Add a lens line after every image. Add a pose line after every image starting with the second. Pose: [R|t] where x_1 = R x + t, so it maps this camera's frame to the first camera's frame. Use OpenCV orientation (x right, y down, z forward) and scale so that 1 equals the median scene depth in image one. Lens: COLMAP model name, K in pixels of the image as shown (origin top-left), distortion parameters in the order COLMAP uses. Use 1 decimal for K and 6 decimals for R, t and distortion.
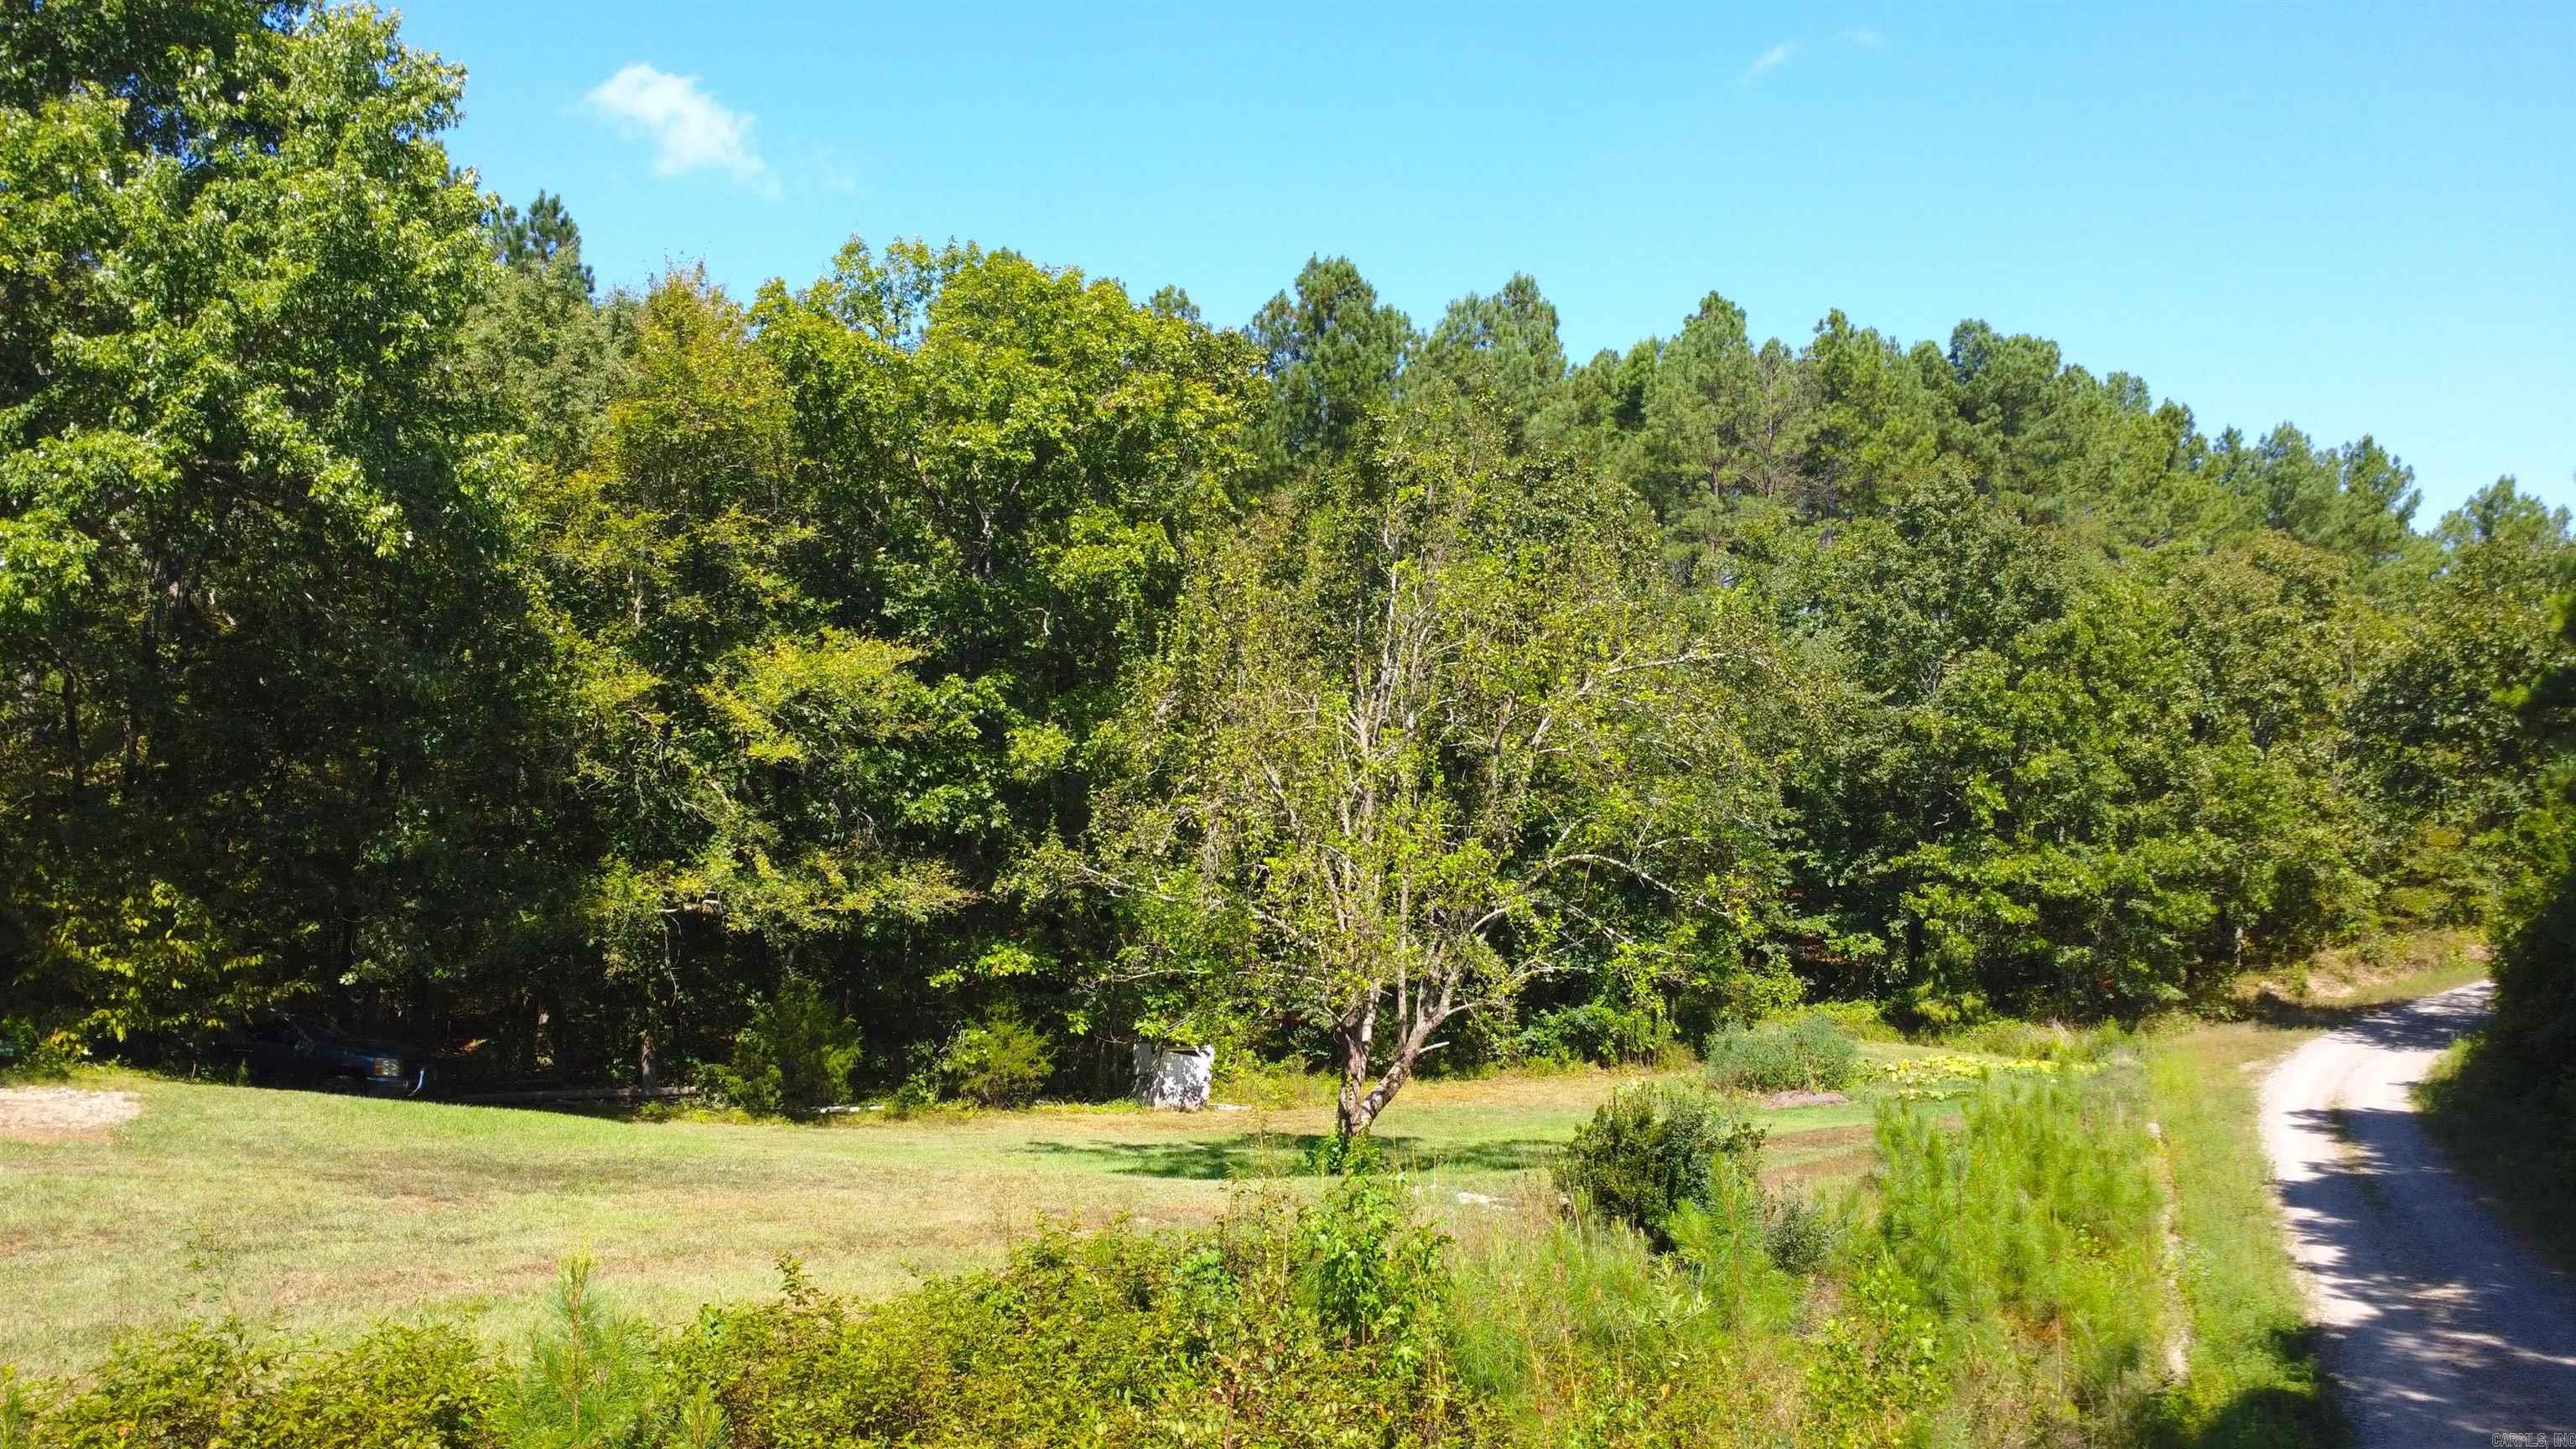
lens RADIAL K [[1861.7, 0, 1289.8], [0, 1861.7, 707.0], [0, 0, 1]] dist [-0.024604, 0.002566]
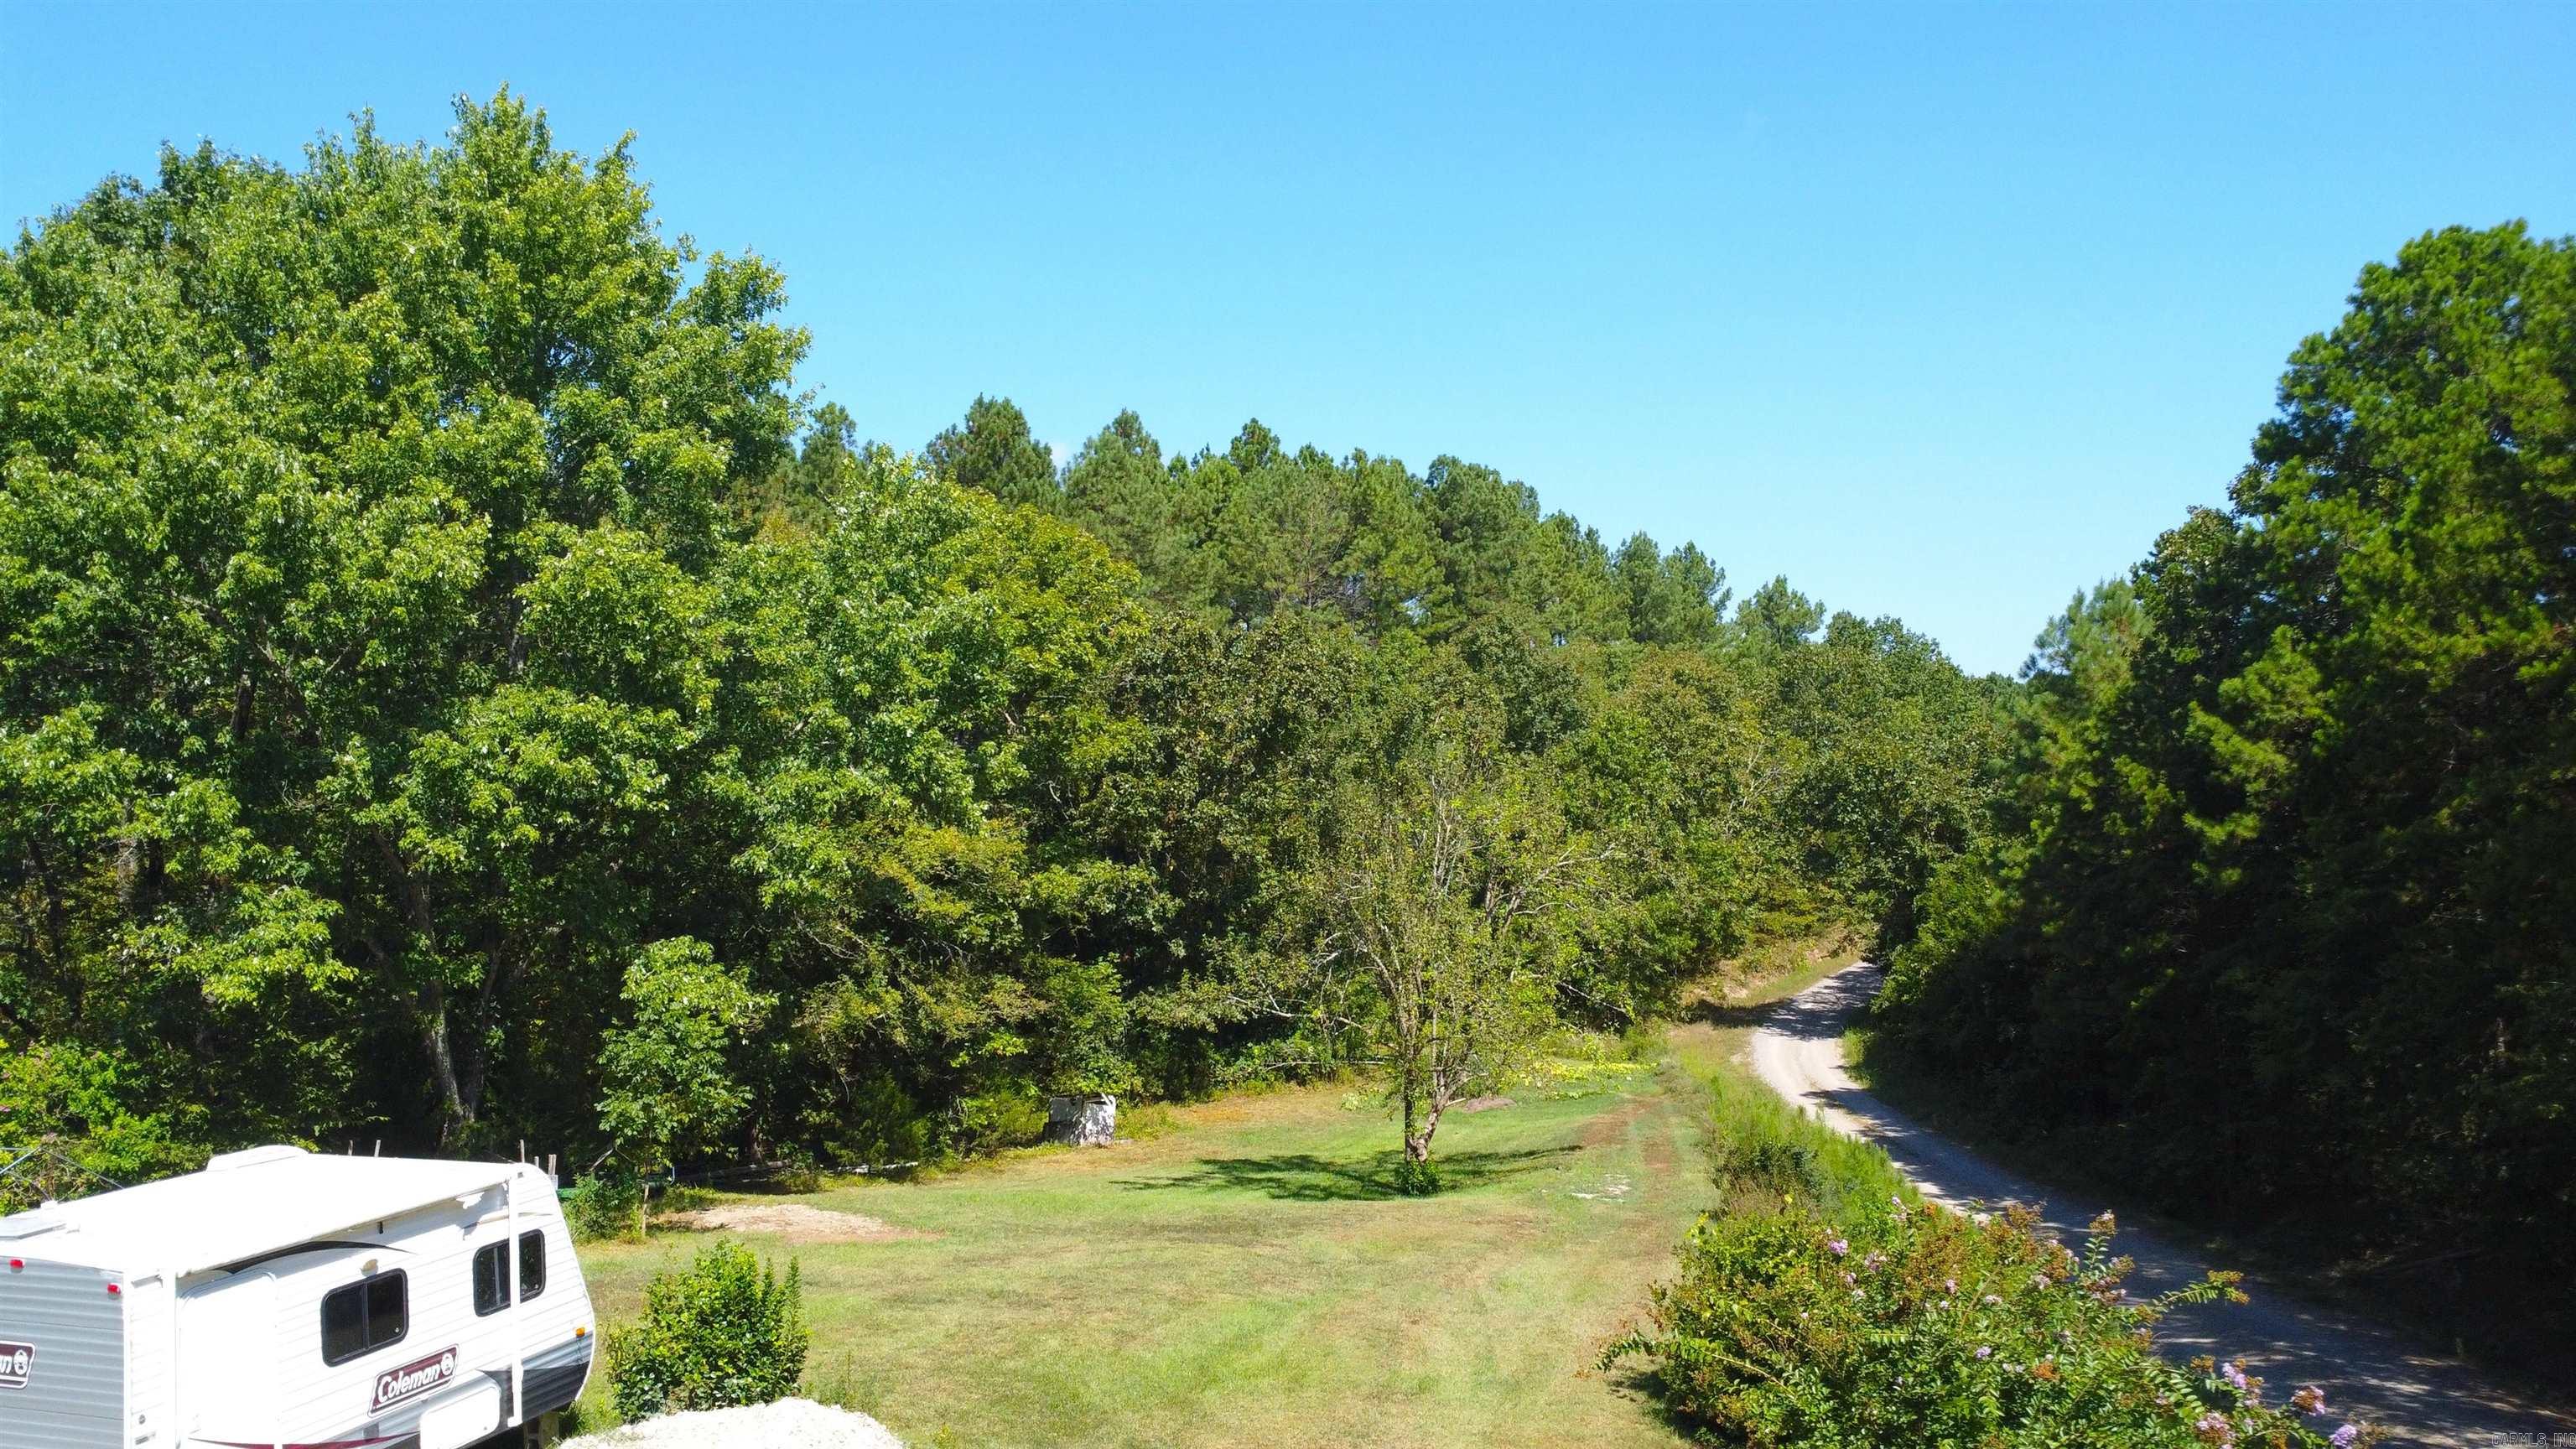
lens RADIAL K [[1861.7, 0, 1289.8], [0, 1861.7, 707.0], [0, 0, 1]] dist [-0.024604, 0.002566]
pose [[0.930218, 0.010800, 0.366850, -0.382169], [-0.014490, 0.999868, 0.007306, -0.098193], [-0.366722, -0.012112, 0.930252, -0.256130]]
